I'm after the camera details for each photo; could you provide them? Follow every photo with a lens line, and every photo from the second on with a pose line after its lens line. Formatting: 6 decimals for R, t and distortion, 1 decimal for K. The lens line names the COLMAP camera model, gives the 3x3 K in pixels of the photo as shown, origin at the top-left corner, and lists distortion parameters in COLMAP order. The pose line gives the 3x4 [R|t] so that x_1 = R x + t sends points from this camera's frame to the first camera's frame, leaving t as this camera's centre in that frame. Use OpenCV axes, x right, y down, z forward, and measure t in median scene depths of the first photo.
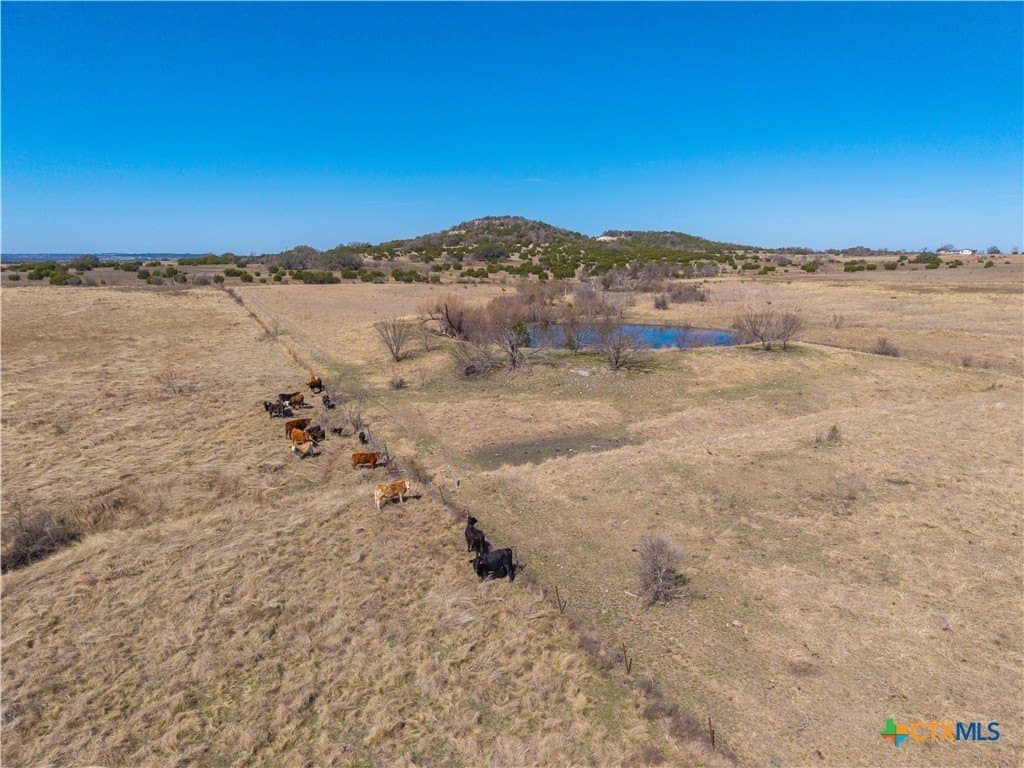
lens RADIAL K [[687.1, 0, 510.9], [0, 687.1, 389.5], [0, 0, 1]] dist [0.040025, -0.029766]
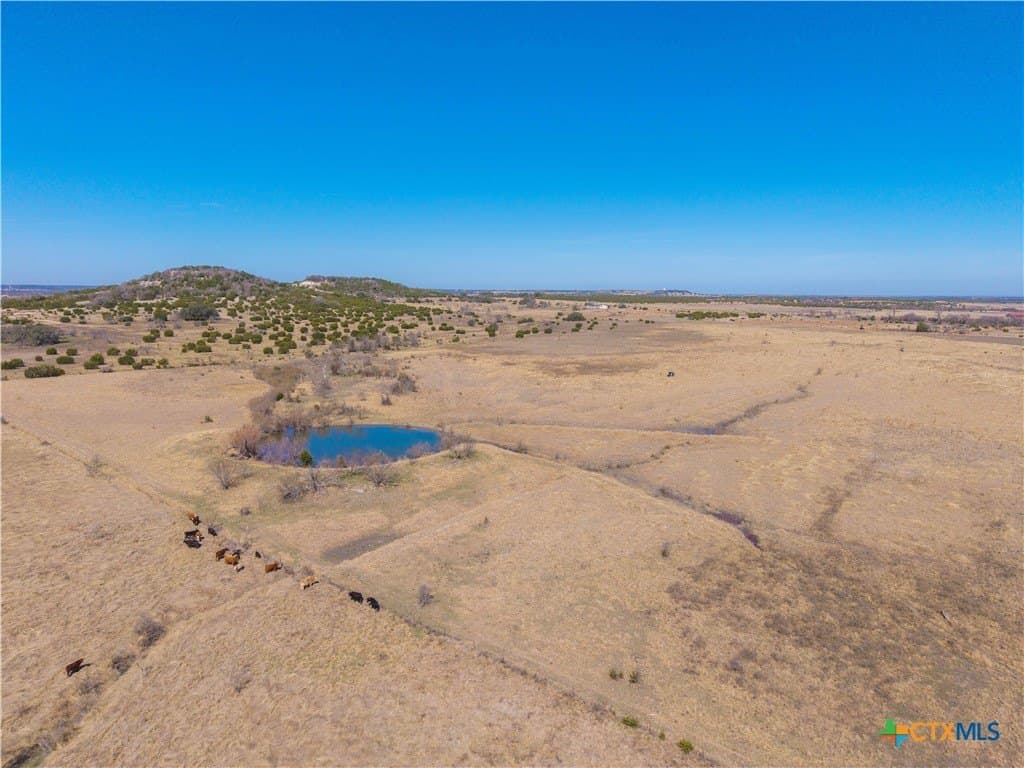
lens RADIAL K [[687.1, 0, 515.2], [0, 687.1, 386.3], [0, 0, 1]] dist [0.040025, -0.029766]
pose [[0.909303, -0.050934, 0.413005, -0.035450], [0.070620, 0.996973, -0.032531, -0.029676], [-0.410098, 0.058747, 0.910147, -0.111671]]
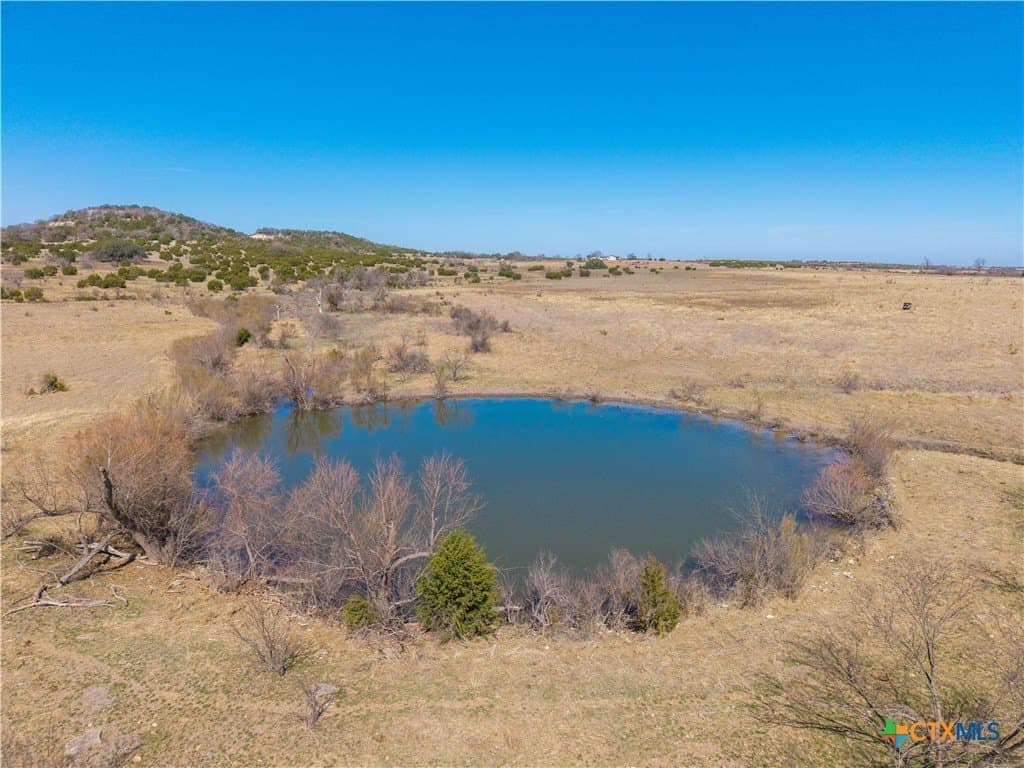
lens RADIAL K [[687.1, 0, 512.1], [0, 687.1, 386.4], [0, 0, 1]] dist [0.040025, -0.029766]
pose [[0.881956, -0.077924, 0.464846, -0.016000], [0.080602, 0.996646, 0.014145, -0.029944], [-0.464389, 0.024992, 0.885279, 0.142350]]
